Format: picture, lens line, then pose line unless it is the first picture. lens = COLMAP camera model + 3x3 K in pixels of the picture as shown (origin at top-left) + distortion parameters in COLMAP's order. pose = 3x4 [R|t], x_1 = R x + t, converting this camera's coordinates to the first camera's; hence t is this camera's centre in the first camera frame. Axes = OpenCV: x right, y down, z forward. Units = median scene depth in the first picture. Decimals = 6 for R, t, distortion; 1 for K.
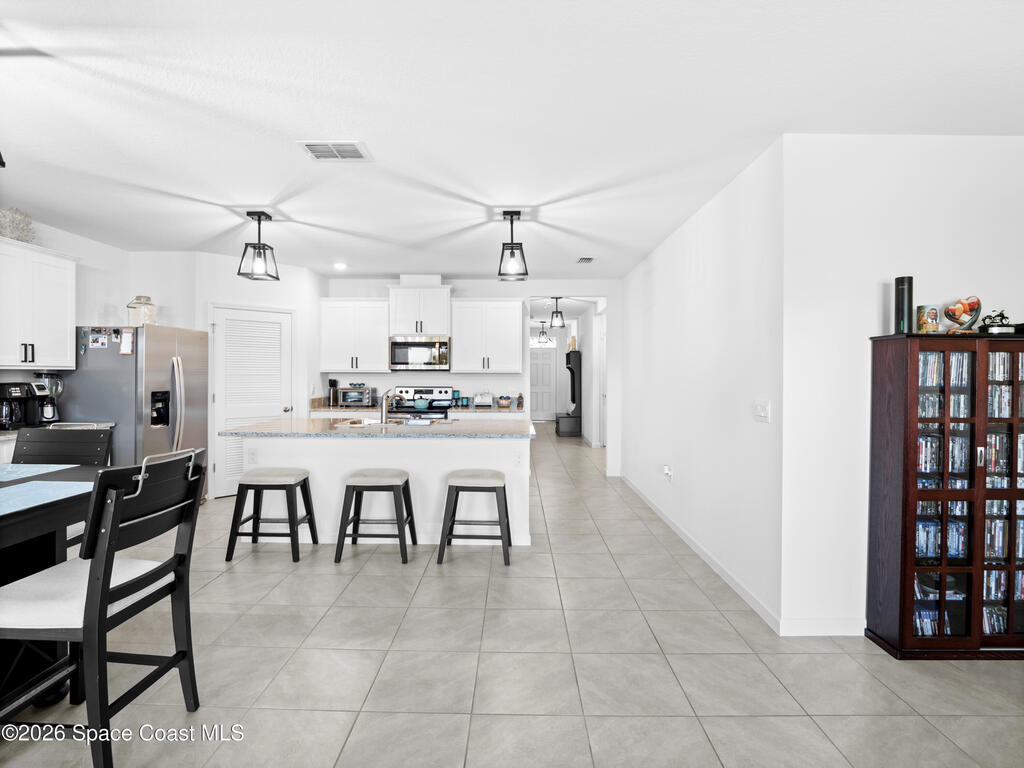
lens RADIAL K [[494.9, 0, 508.3], [0, 494.9, 376.6], [0, 0, 1]] dist [-0.000900, -0.012877]
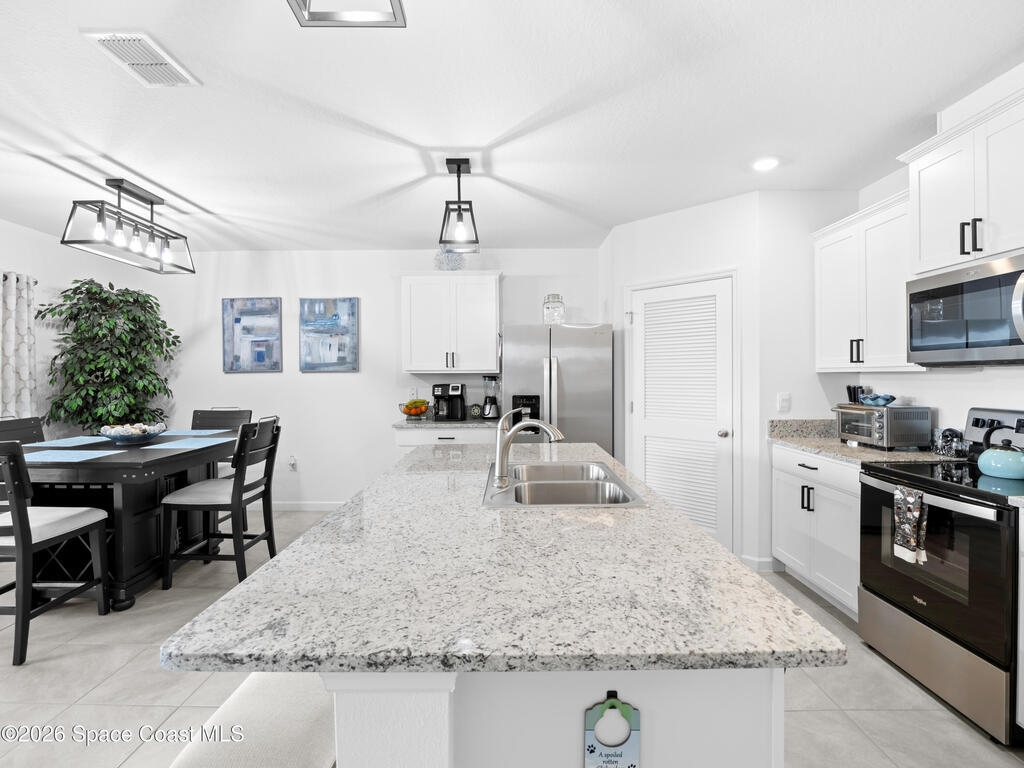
lens RADIAL K [[494.9, 0, 508.3], [0, 494.9, 376.6], [0, 0, 1]] dist [-0.000900, -0.012877]
pose [[0.006260, -0.003935, -0.999973, 0.233793], [-0.003152, 0.999987, -0.003955, -0.001480], [0.999975, 0.003177, 0.006247, 1.010829]]
